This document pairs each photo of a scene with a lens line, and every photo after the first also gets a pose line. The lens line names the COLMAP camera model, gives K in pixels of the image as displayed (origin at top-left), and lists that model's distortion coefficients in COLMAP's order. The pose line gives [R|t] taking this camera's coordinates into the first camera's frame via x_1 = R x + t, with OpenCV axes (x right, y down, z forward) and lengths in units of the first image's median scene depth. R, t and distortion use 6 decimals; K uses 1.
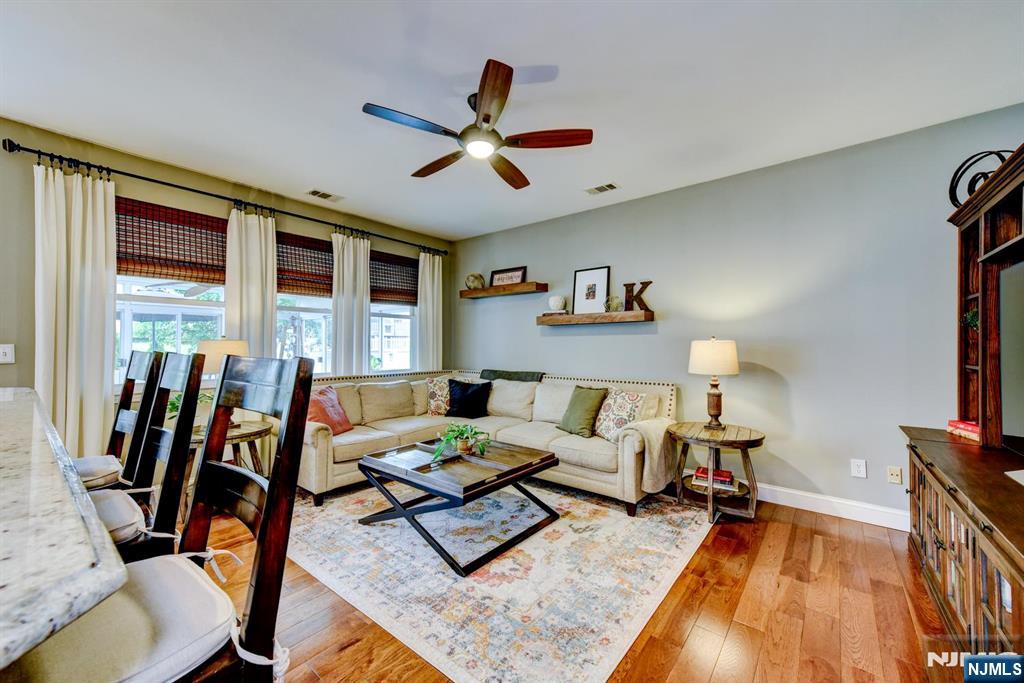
lens RADIAL K [[398.7, 0, 514.8], [0, 398.7, 343.8], [0, 0, 1]] dist [0.015481, -0.000083]
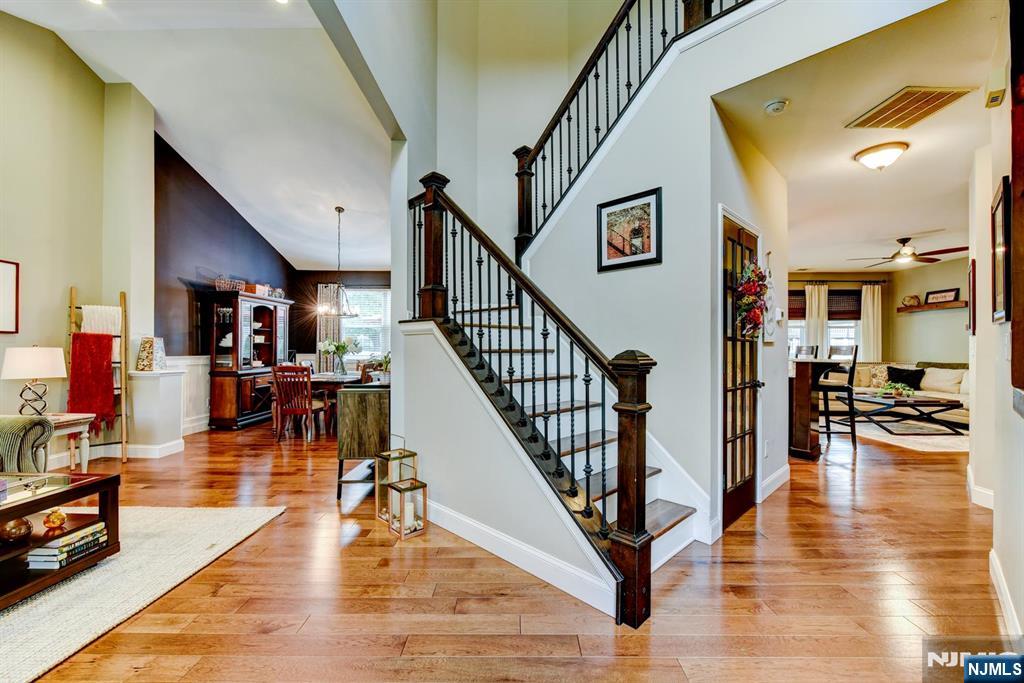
lens RADIAL K [[415.9, 0, 515.5], [0, 415.9, 347.1], [0, 0, 1]] dist [-0.008916, -0.000071]
pose [[0.622290, -0.004350, -0.782775, 0.214893], [0.004447, 0.999988, -0.002022, 0.009596], [0.782774, -0.002223, 0.622302, -1.268260]]
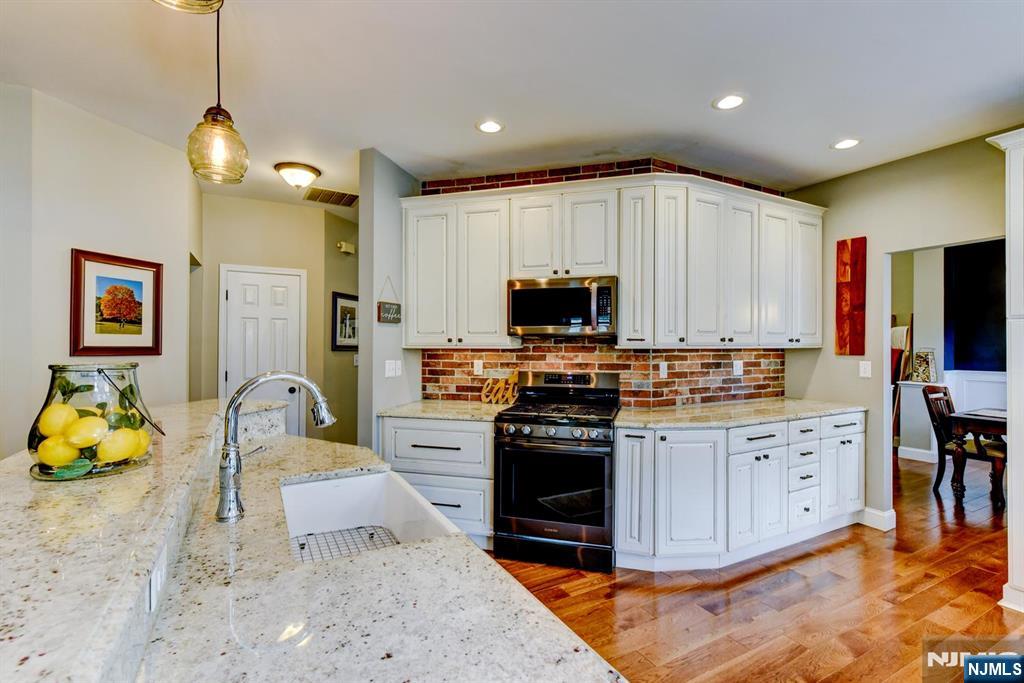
lens RADIAL K [[474.0, 0, 512.0], [0, 474.0, 341.5], [0, 0, 1]] dist [0.003490, 0.000361]
pose [[-0.924624, -0.002155, 0.380875, -0.650405], [-0.006917, 0.999914, -0.011134, -0.027782], [-0.380818, -0.012929, -0.924560, 0.372401]]
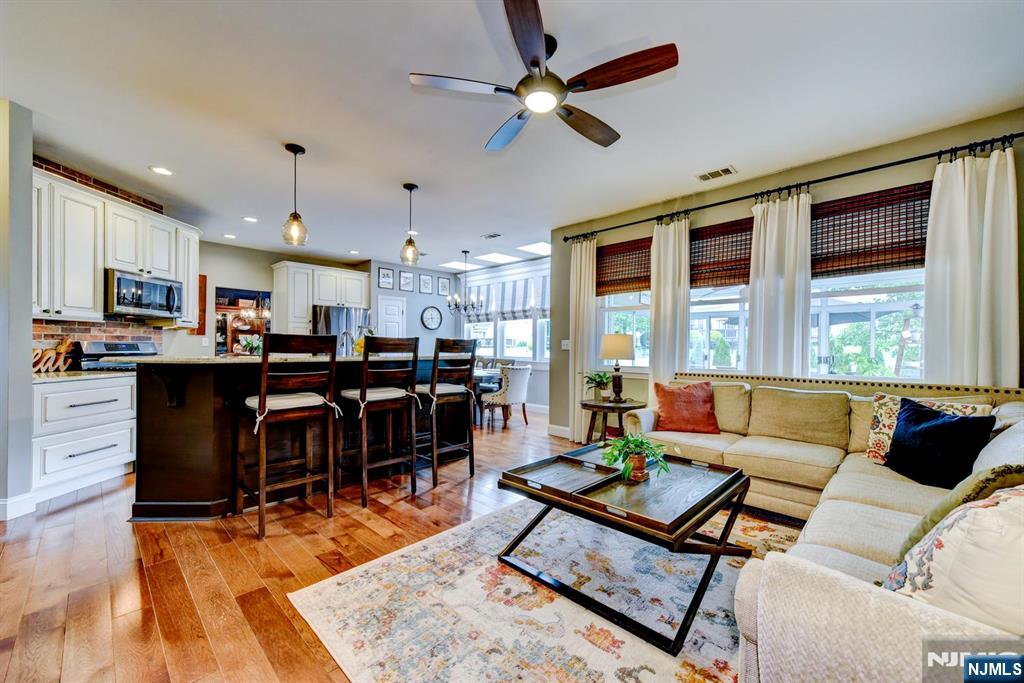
lens RADIAL K [[400.9, 0, 516.4], [0, 400.9, 352.0], [0, 0, 1]] dist [0.015041, -0.000200]
pose [[-0.084459, 0.008805, -0.996388, 0.443671], [-0.003970, 0.999950, 0.009173, 0.026490], [0.996419, 0.004731, -0.084420, 0.575214]]
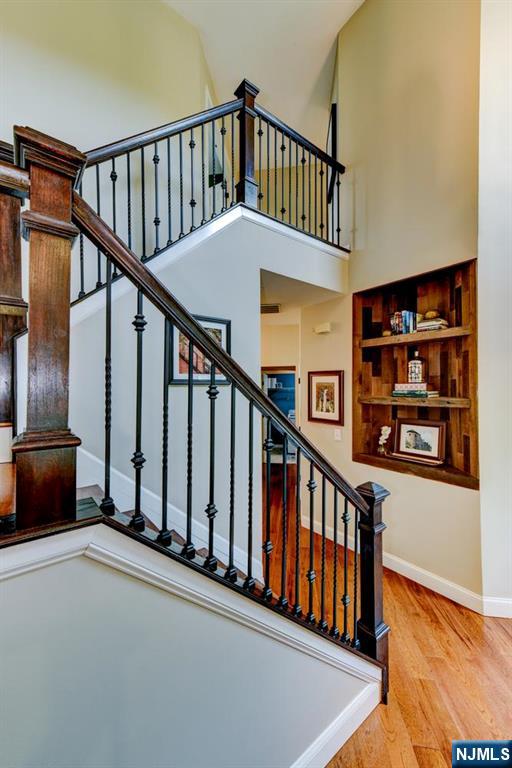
lens RADIAL K [[299.1, 0, 260.0], [0, 299.1, 385.2], [0, 0, 1]] dist [0.015481, -0.000083]
pose [[0.851209, -0.007861, 0.524768, -0.391492], [0.006634, 0.999969, 0.004220, -0.125094], [-0.524785, -0.000110, 0.851235, -1.176093]]
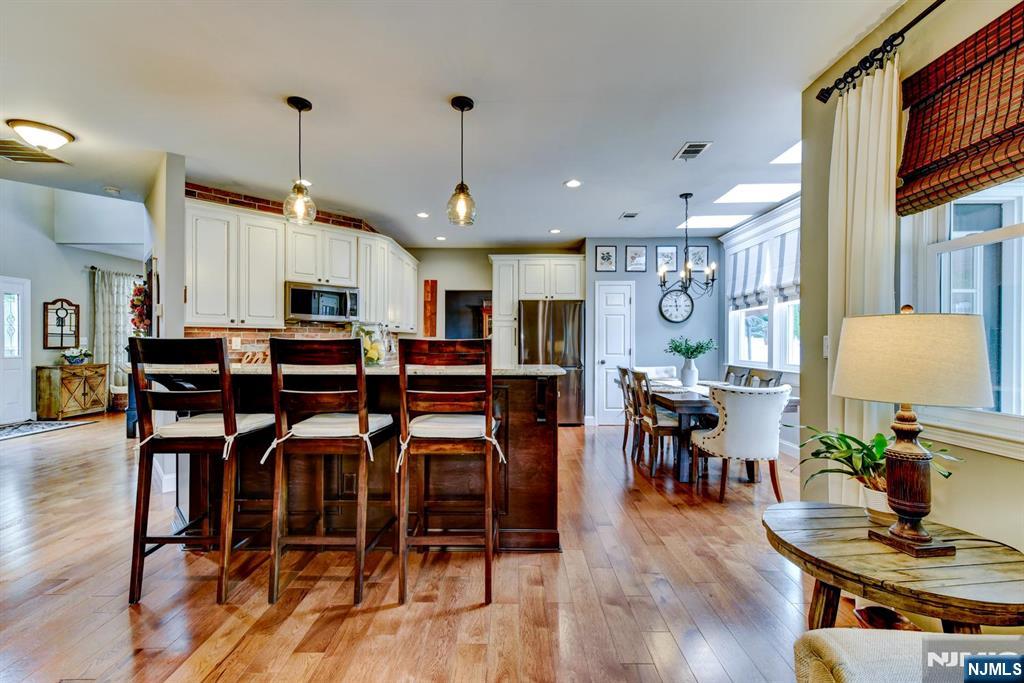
lens RADIAL K [[431.1, 0, 514.8], [0, 431.1, 342.9], [0, 0, 1]] dist [0.008951, 0.000302]
pose [[-0.779396, -0.003714, -0.626521, -0.120268], [-0.001248, 0.999990, -0.004376, 0.014014], [0.626531, -0.002629, -0.779392, 0.799080]]
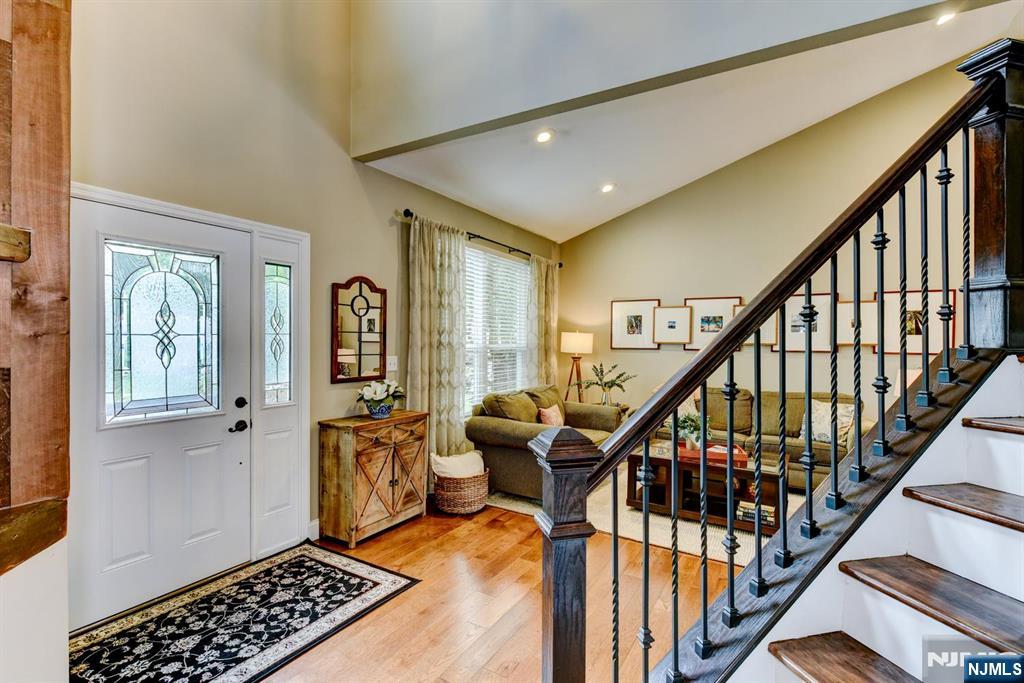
lens RADIAL K [[488.2, 0, 515.6], [0, 488.2, 344.0], [0, 0, 1]] dist [0.000336, 0.000016]
pose [[-0.989120, -0.011579, -0.146658, 0.031361], [-0.011864, 0.999929, 0.001069, -0.039801], [0.146635, 0.002798, -0.989187, -0.617587]]
